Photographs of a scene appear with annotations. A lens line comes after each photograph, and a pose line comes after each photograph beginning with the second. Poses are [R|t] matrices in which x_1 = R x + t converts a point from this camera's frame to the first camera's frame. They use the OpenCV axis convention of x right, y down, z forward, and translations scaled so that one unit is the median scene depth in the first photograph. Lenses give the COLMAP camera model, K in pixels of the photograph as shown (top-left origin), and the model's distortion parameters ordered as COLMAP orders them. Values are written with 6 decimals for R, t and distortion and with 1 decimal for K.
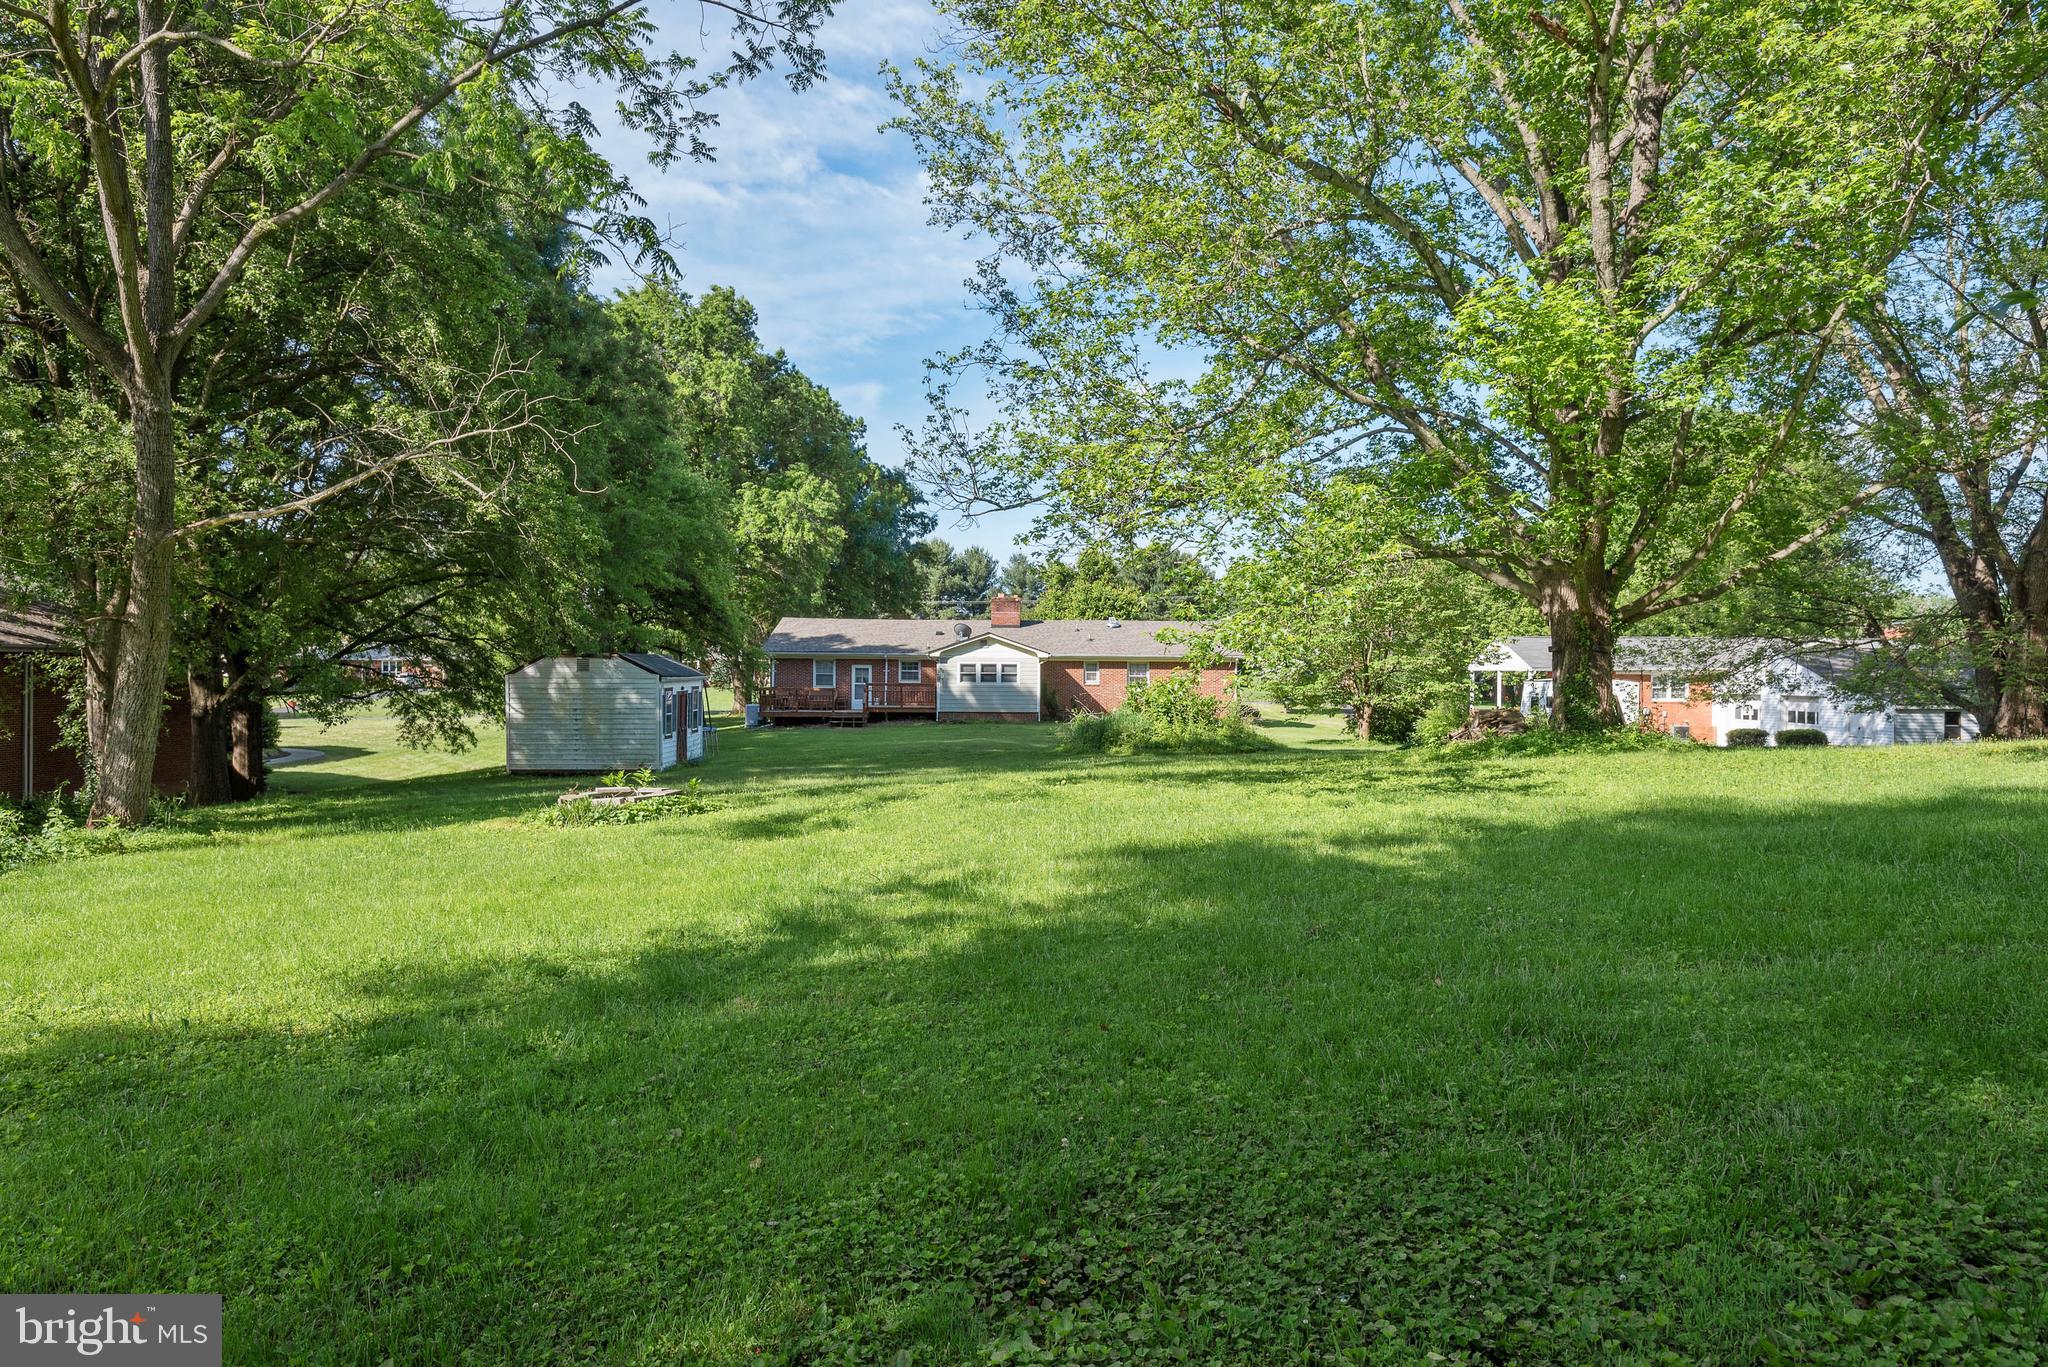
lens RADIAL K [[1329.2, 0, 1036.4], [0, 1329.2, 690.4], [0, 0, 1]] dist [0.009596, 0.001305]
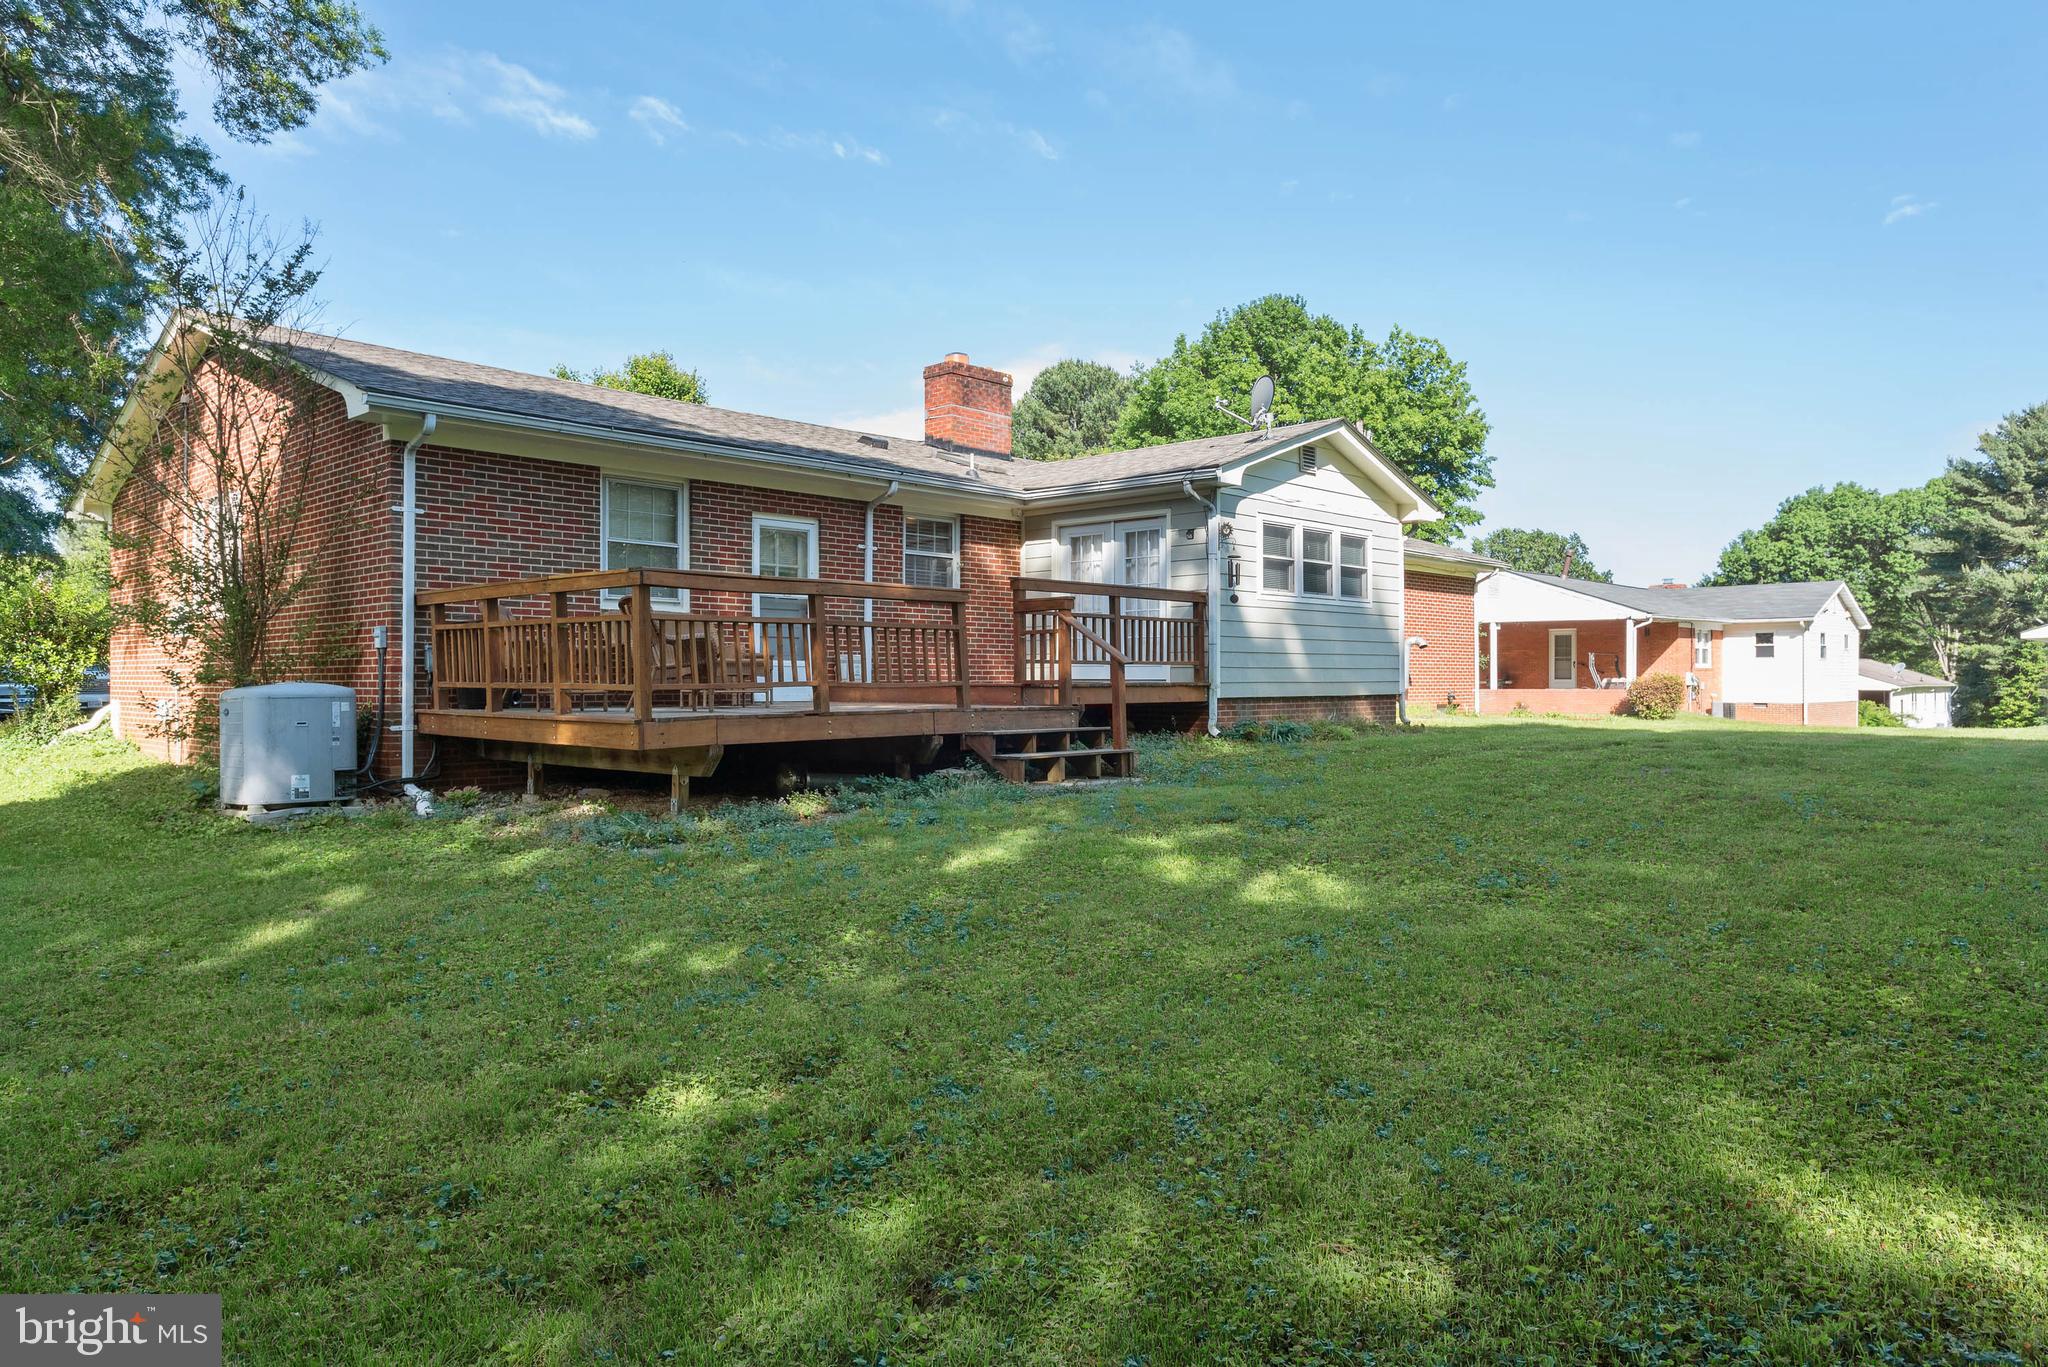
lens RADIAL K [[1329.2, 0, 1019.4], [0, 1329.2, 684.4], [0, 0, 1]] dist [0.009596, 0.001305]
pose [[0.693923, -0.009234, 0.719990, -0.277615], [0.008082, 0.999955, 0.005035, 0.011186], [-0.720004, 0.002325, 0.693966, 0.801963]]
